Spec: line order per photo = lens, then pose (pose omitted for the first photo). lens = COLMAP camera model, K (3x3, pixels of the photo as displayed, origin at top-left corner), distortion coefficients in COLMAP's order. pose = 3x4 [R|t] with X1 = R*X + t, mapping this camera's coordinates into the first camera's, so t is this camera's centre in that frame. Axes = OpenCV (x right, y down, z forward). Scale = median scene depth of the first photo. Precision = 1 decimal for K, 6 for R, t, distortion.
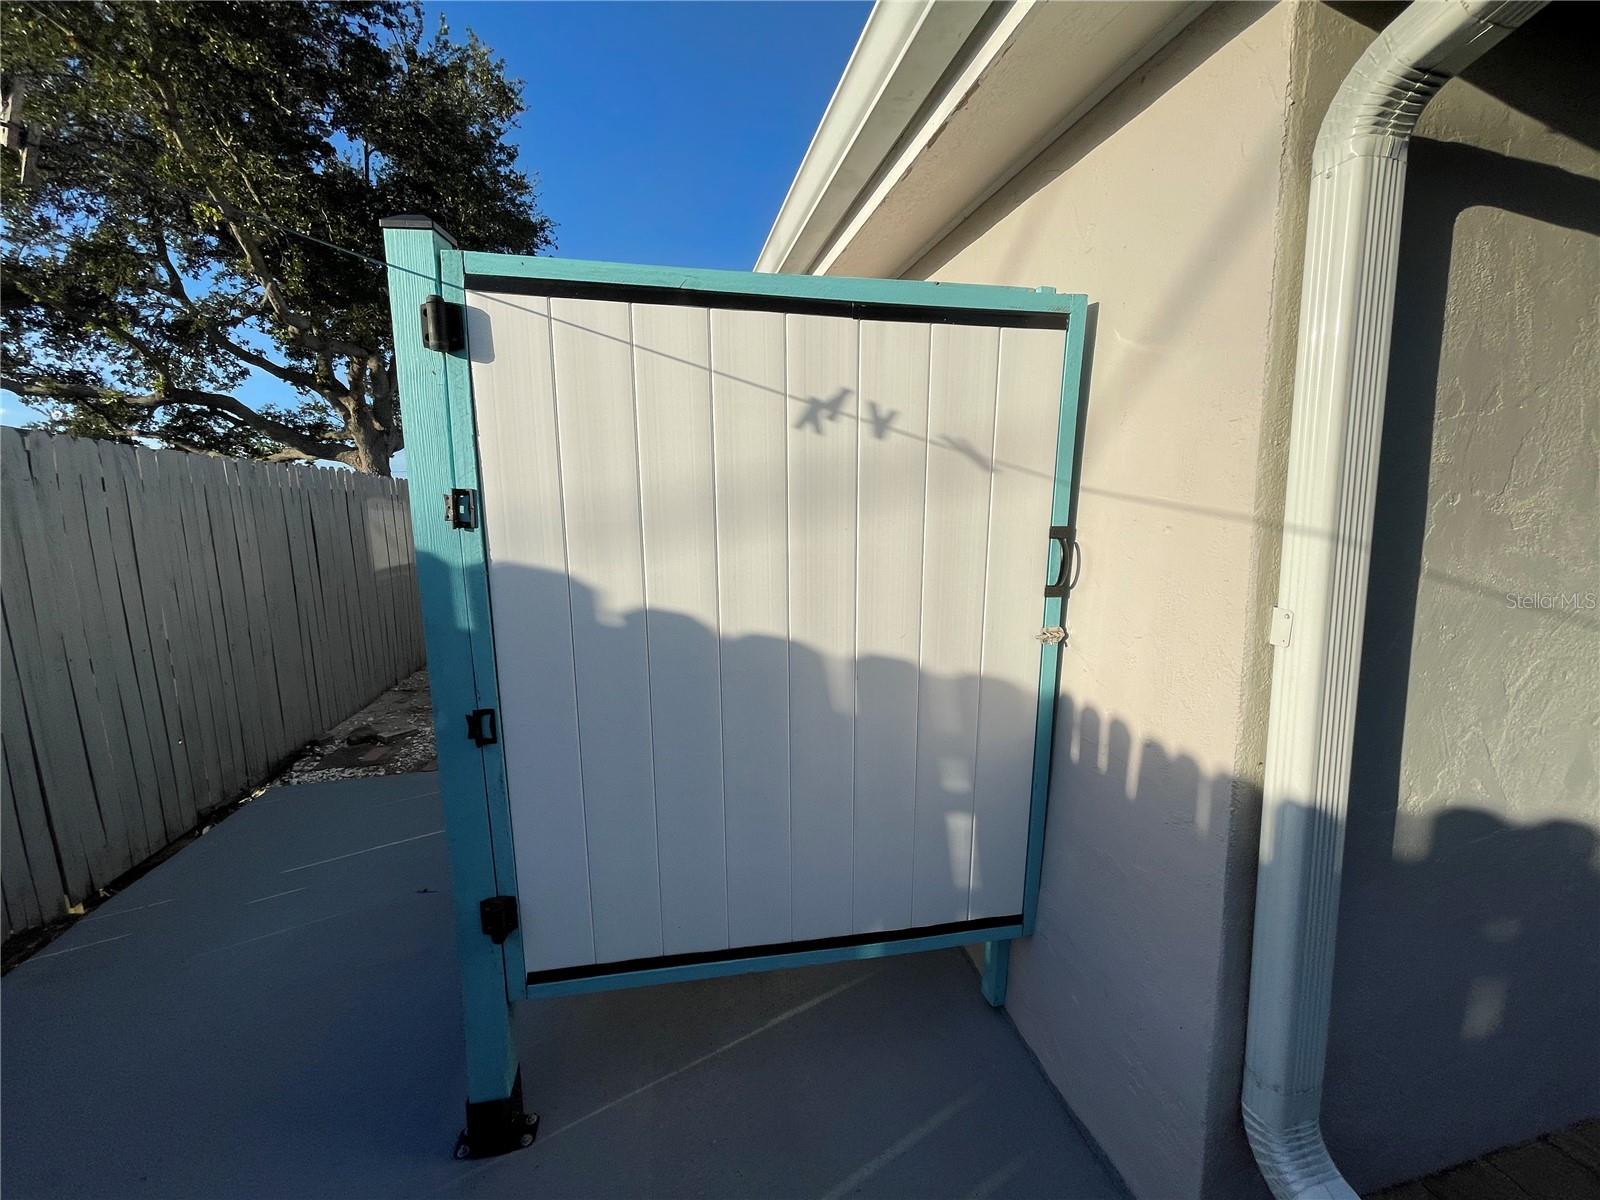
lens RADIAL K [[587.2, 0, 800.2], [0, 587.2, 594.6], [0, 0, 1]] dist [0.000140, 0.000016]
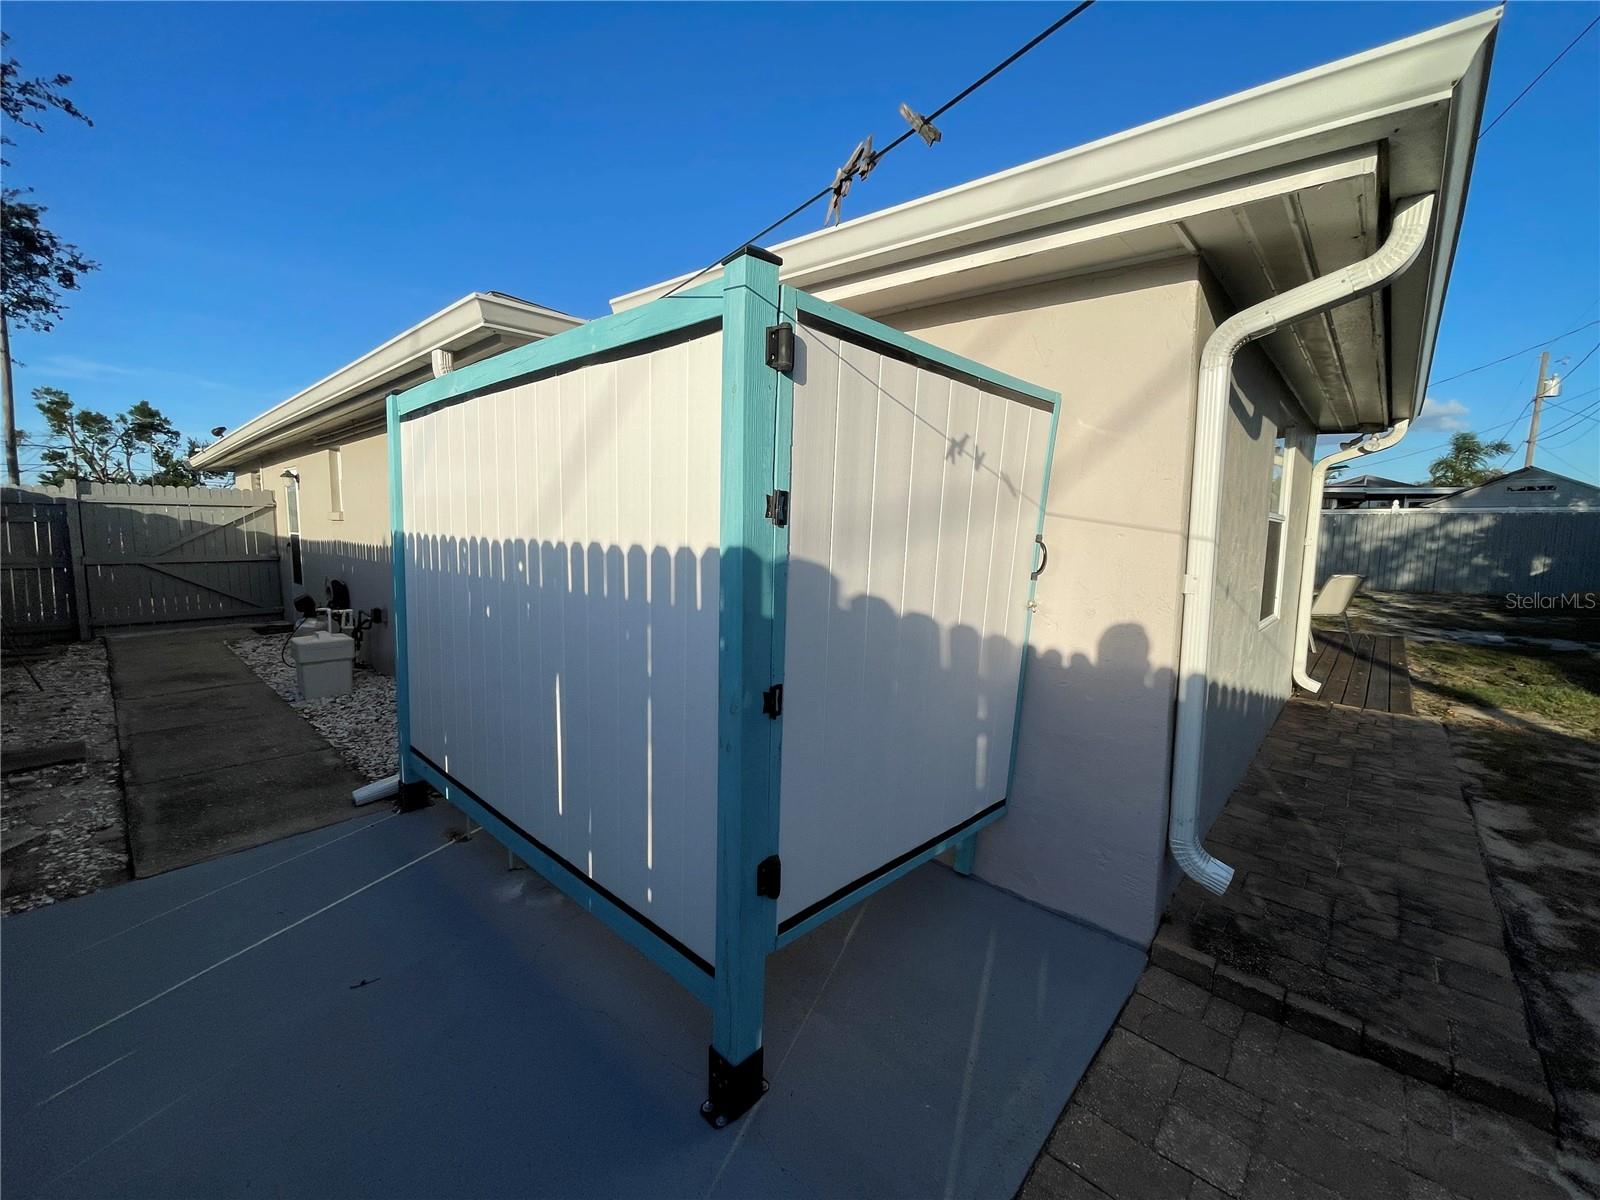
lens RADIAL K [[641.3, 0, 800.0], [0, 641.3, 600.0], [0, 0, 1]] dist [0.000757, 0.000081]
pose [[0.821964, -0.036187, 0.568388, -1.146589], [0.042977, 0.999075, 0.001456, 0.030954], [-0.567915, 0.023231, 0.822759, -0.039056]]
